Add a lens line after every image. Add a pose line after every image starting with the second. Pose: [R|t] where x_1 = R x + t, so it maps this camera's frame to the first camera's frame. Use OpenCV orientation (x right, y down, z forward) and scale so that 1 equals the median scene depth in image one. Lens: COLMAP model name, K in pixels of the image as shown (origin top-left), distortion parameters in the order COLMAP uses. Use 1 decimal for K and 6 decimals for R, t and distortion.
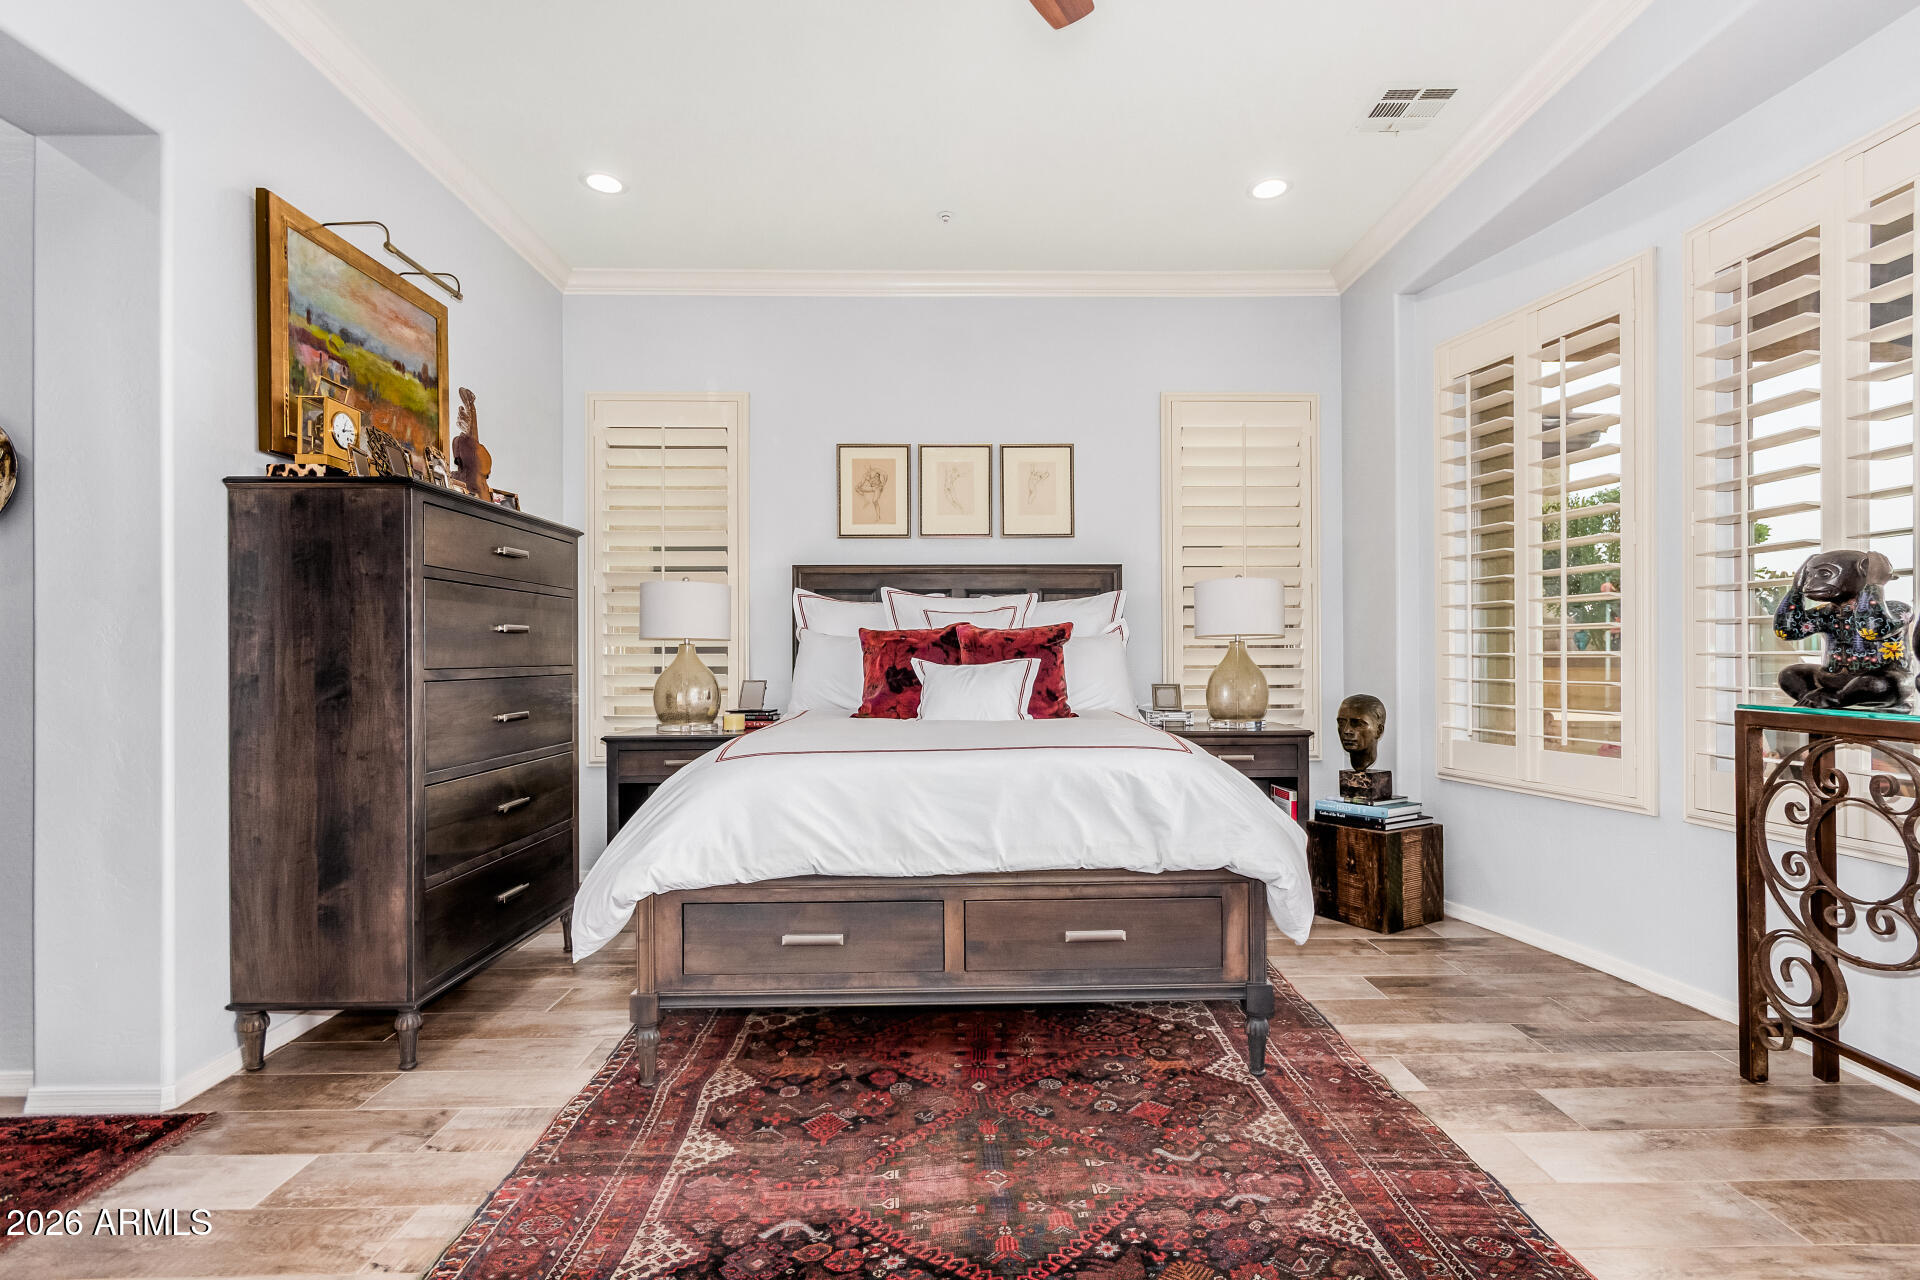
lens RADIAL K [[890.4, 0, 963.9], [0, 890.4, 652.9], [0, 0, 1]] dist [0.005627, 0.000771]
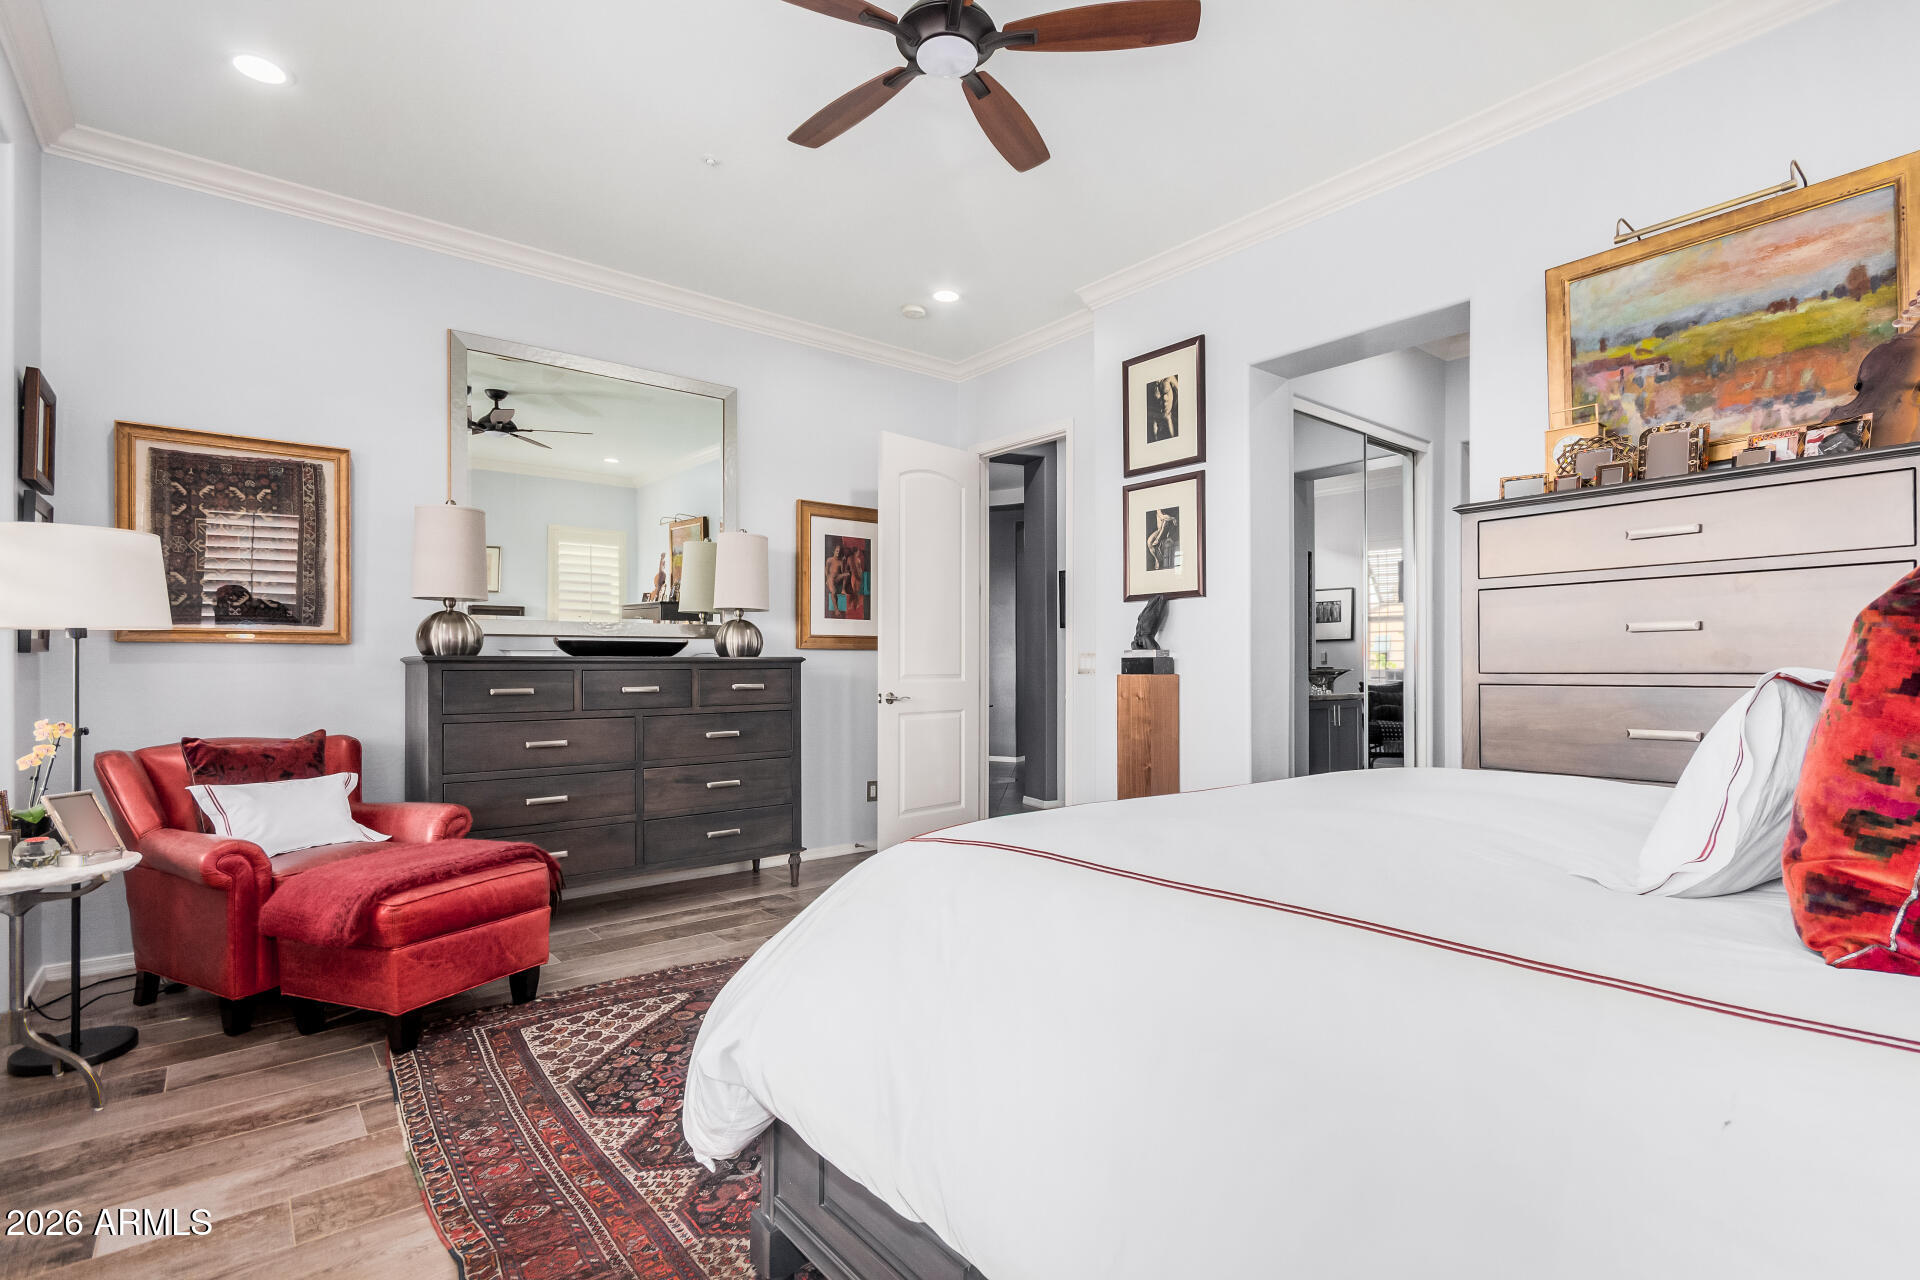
lens RADIAL K [[890.4, 0, 963.5], [0, 890.4, 653.0], [0, 0, 1]] dist [0.005627, 0.000771]
pose [[-0.781243, -0.010105, -0.624145, 0.522881], [0.003414, 0.999785, -0.020460, 0.011580], [0.624218, -0.018115, -0.781041, 1.332871]]
